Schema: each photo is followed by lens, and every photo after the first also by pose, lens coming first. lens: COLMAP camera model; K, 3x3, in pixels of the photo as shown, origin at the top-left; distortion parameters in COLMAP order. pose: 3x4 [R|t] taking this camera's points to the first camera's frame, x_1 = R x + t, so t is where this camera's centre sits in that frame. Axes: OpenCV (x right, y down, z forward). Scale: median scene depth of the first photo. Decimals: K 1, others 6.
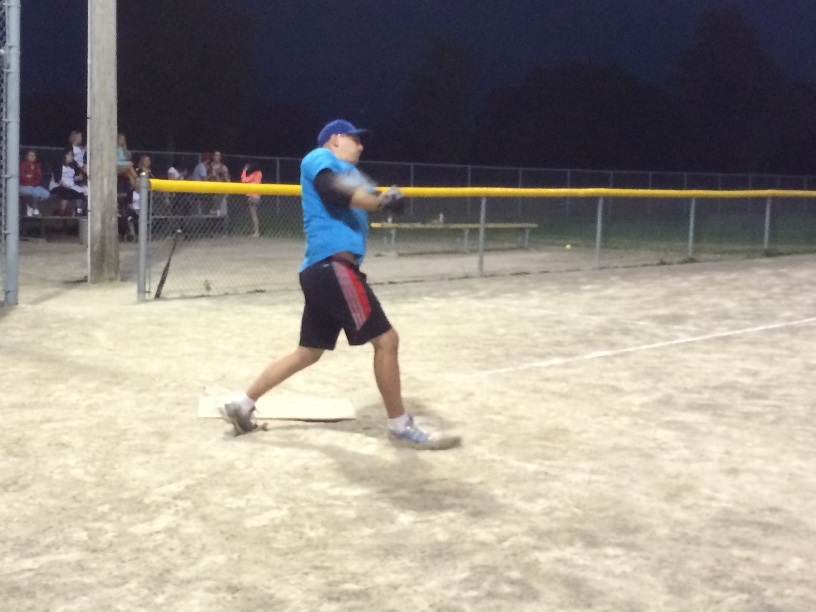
lens RADIAL K [[1382.5, 0, 408.0], [0, 1382.5, 306.0], [0, 0, 1]] dist [0.095625, 0.093211]
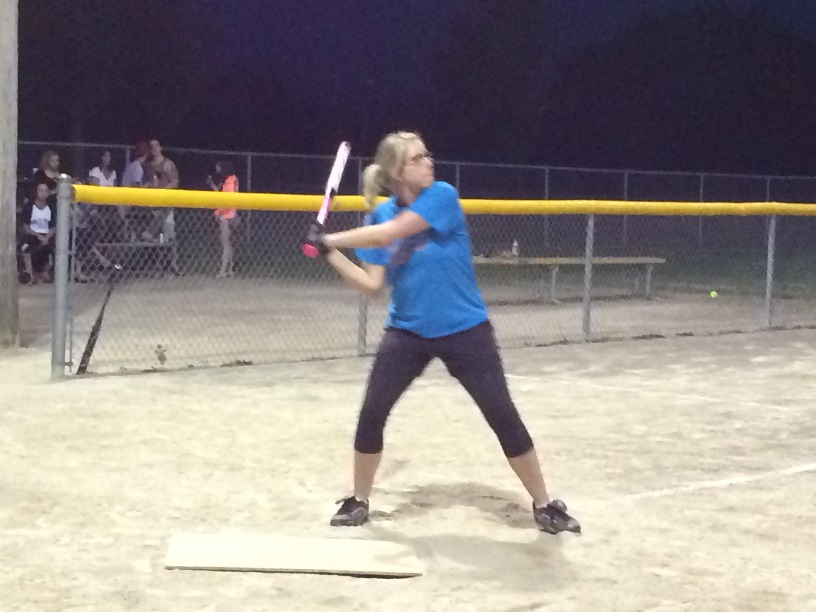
lens RADIAL K [[2162.8, 0, 408.0], [0, 2162.8, 306.0], [0, 0, 1]] dist [0.029746, 0.682375]
pose [[0.999922, 0.004627, -0.011594, -0.022179], [-0.005052, 0.999307, -0.036874, -0.000746], [0.011416, 0.036929, 0.999253, 0.019647]]
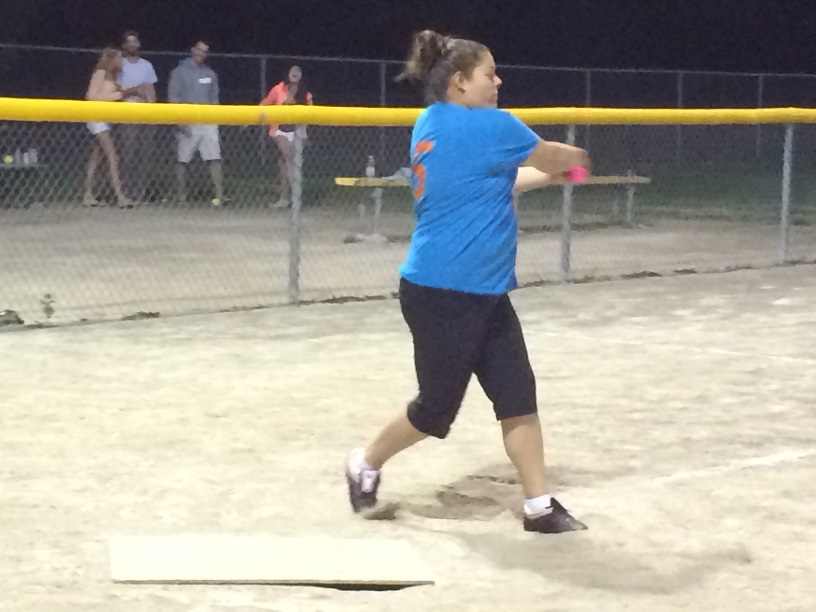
lens RADIAL K [[2642.2, 0, 408.0], [0, 2642.2, 306.0], [0, 0, 1]] dist [0.049298, 0.282367]
pose [[0.999611, -0.007439, 0.026865, -0.040821], [0.007710, 0.999920, -0.009992, -0.003817], [-0.026789, 0.010195, 0.999589, 0.036902]]
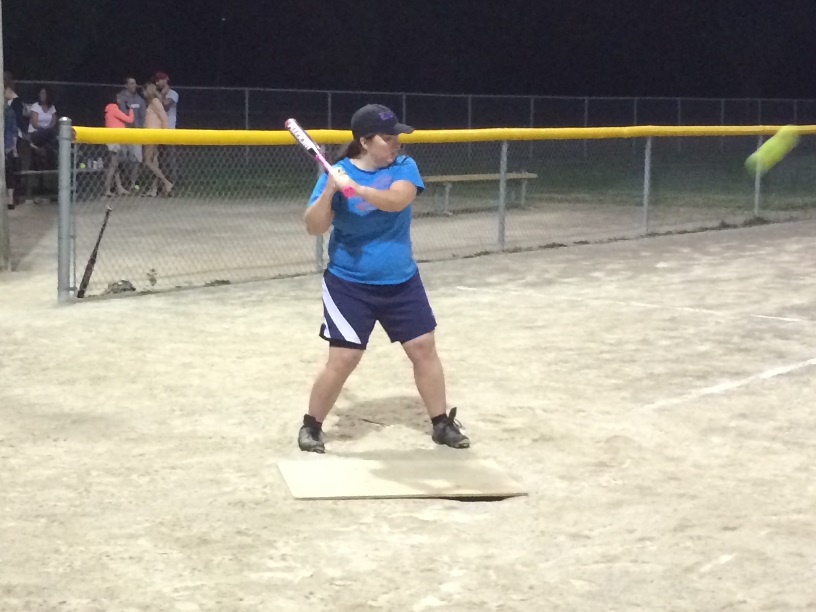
lens RADIAL K [[1819.6, 0, 408.0], [0, 1819.6, 306.0], [0, 0, 1]] dist [0.043218, 0.283834]
pose [[0.996679, -0.022374, 0.078298, -0.091410], [0.021004, 0.999612, 0.018282, -0.014462], [-0.078677, -0.016576, 0.996762, 0.075768]]
